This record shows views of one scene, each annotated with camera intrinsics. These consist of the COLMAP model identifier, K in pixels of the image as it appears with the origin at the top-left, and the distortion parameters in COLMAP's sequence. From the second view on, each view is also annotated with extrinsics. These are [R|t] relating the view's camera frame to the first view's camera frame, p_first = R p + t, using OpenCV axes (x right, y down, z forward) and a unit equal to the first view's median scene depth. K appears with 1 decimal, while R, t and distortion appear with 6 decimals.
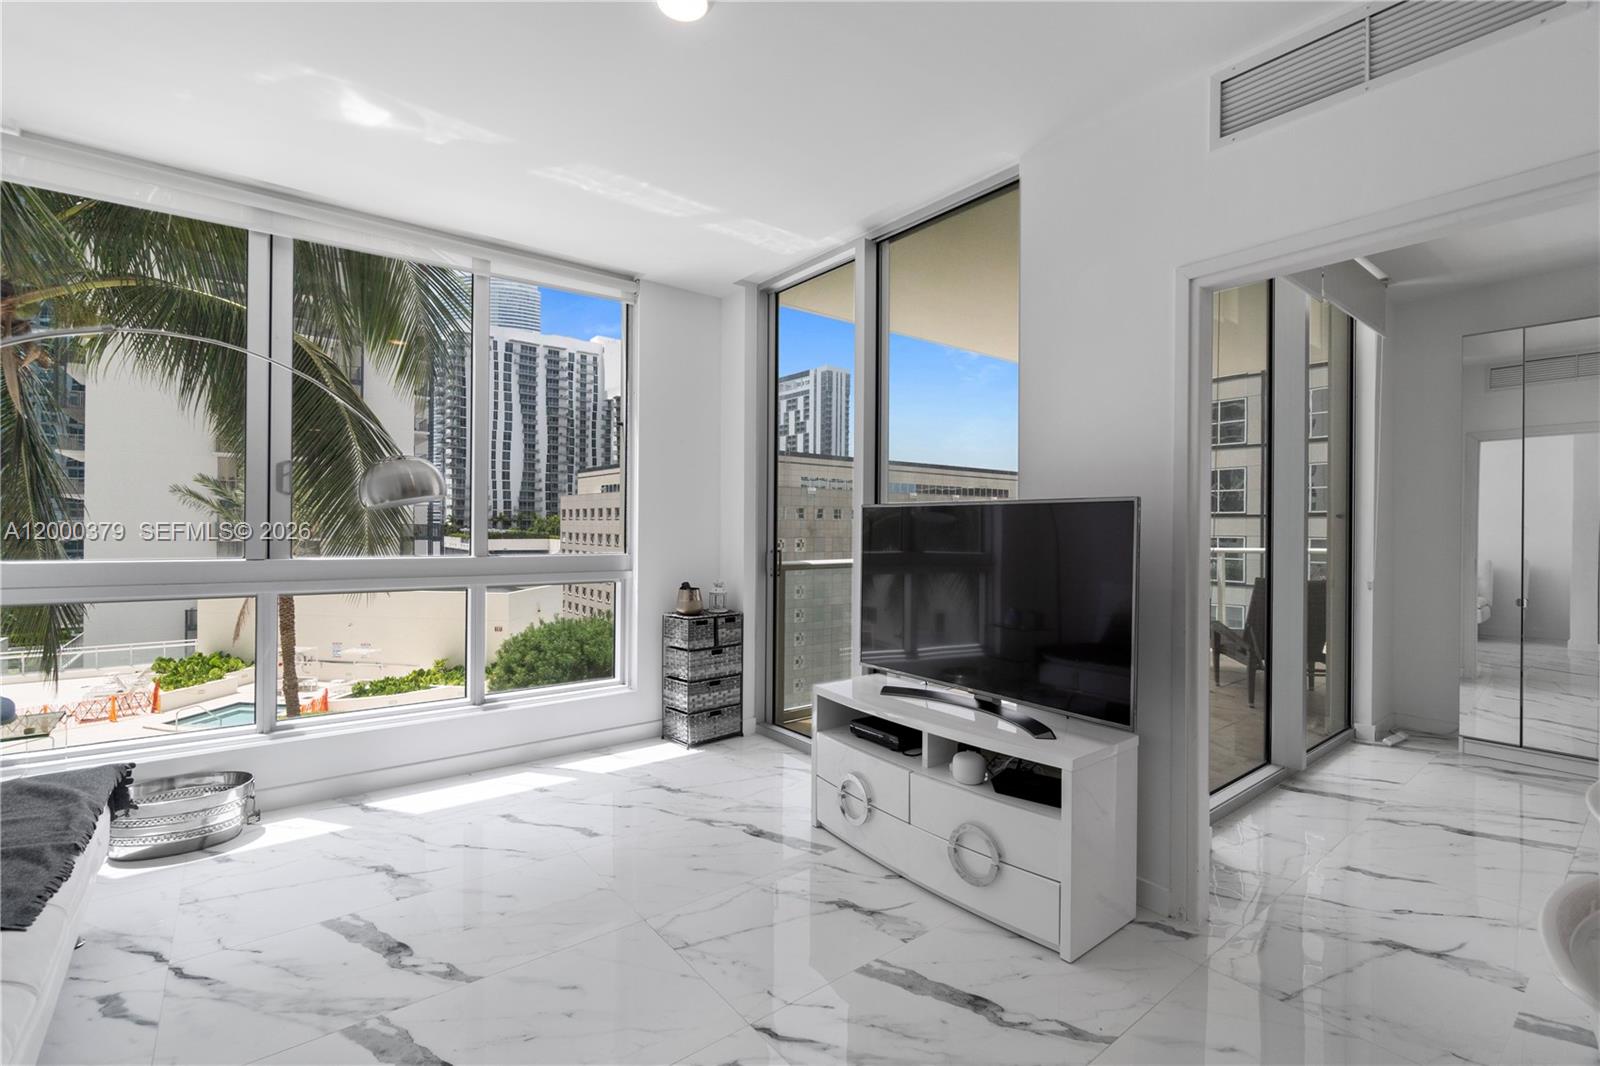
lens RADIAL K [[696.8, 0, 786.9], [0, 696.8, 532.3], [0, 0, 1]] dist [-0.004496, -0.000134]
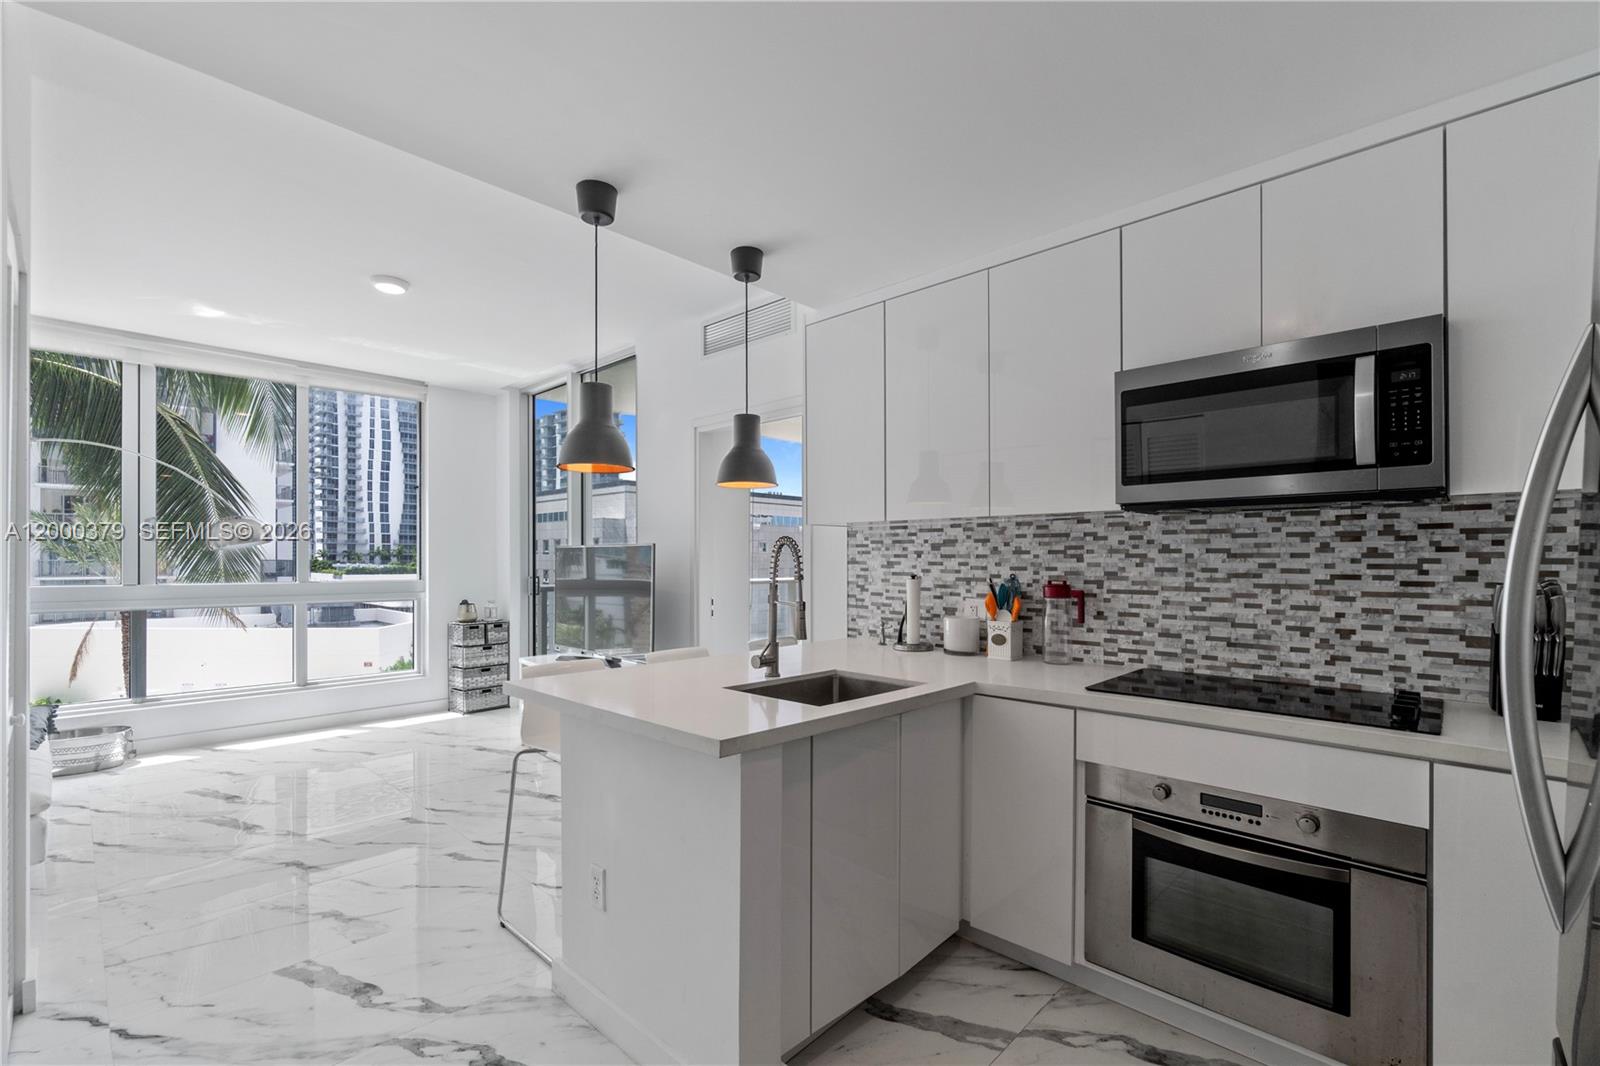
lens RADIAL K [[696.8, 0, 794.8], [0, 696.8, 564.4], [0, 0, 1]] dist [-0.004496, -0.000134]
pose [[0.989359, -0.008203, 0.145260, 0.321558], [0.008296, 0.999966, -0.000031, 0.005485], [-0.145255, 0.001236, 0.989393, -0.510755]]
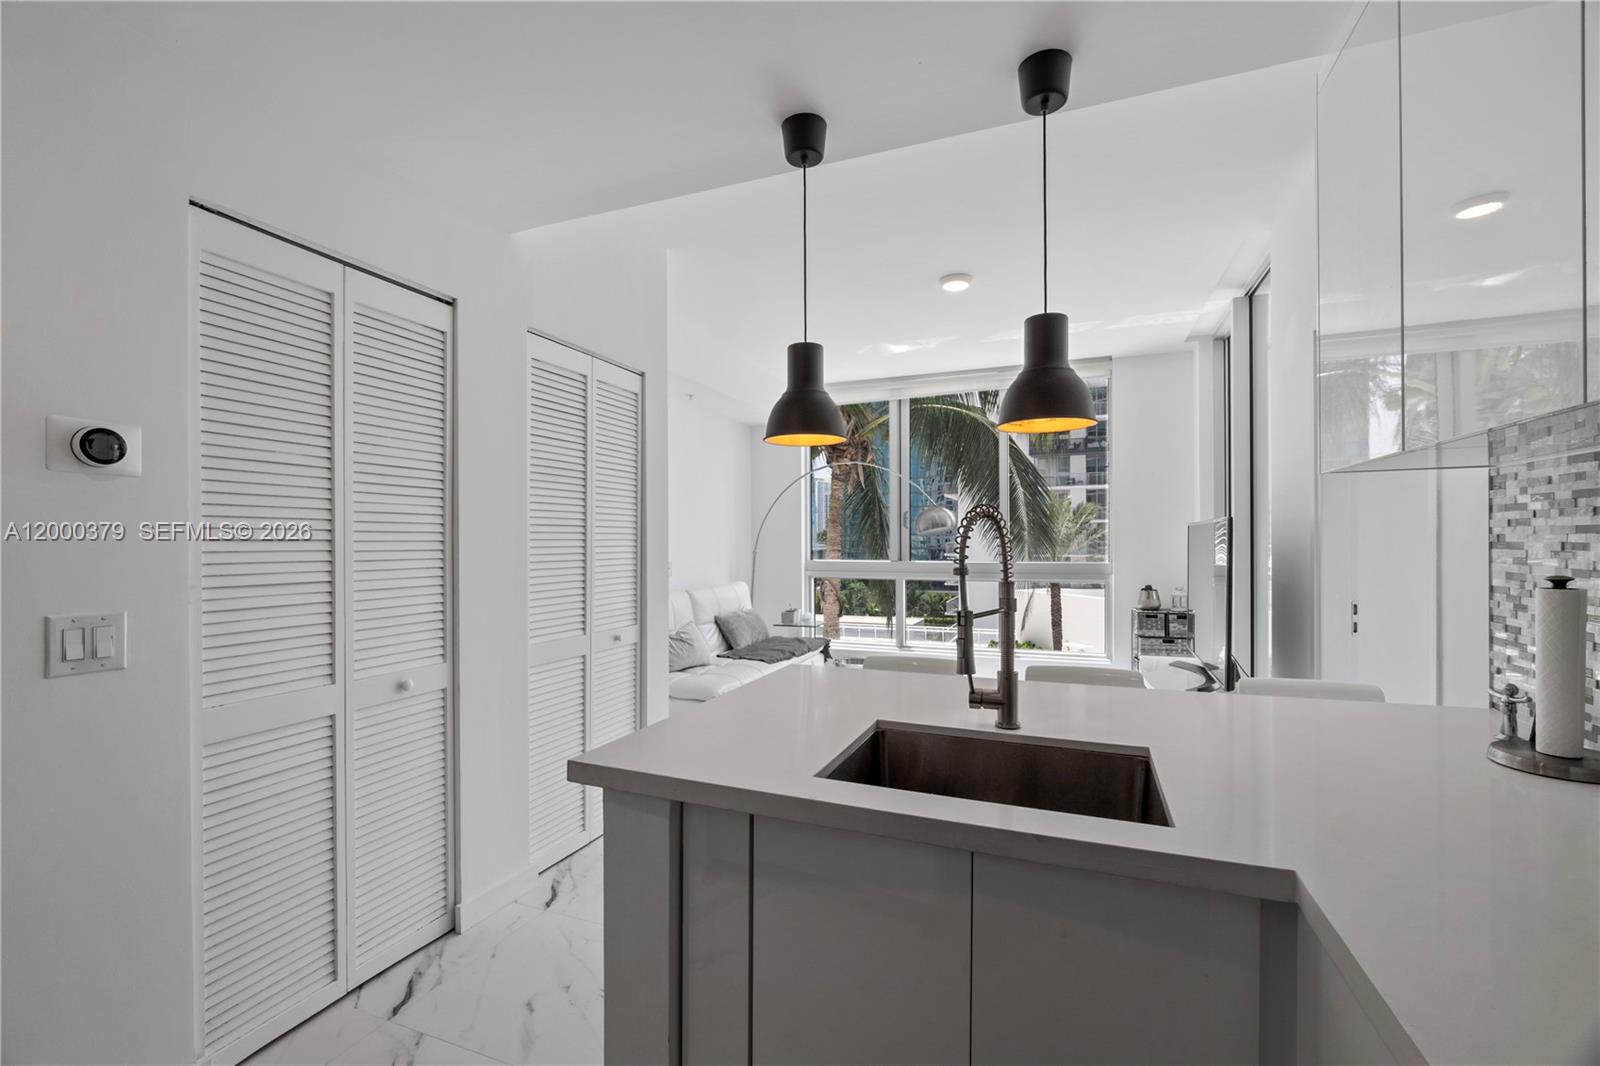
lens RADIAL K [[696.8, 0, 798.5], [0, 696.8, 544.1], [0, 0, 1]] dist [-0.004496, -0.000134]
pose [[0.504524, -0.007135, -0.863368, 0.649615], [0.000981, 0.999970, -0.007690, 0.005867], [0.863397, 0.003032, 0.504516, -0.205528]]
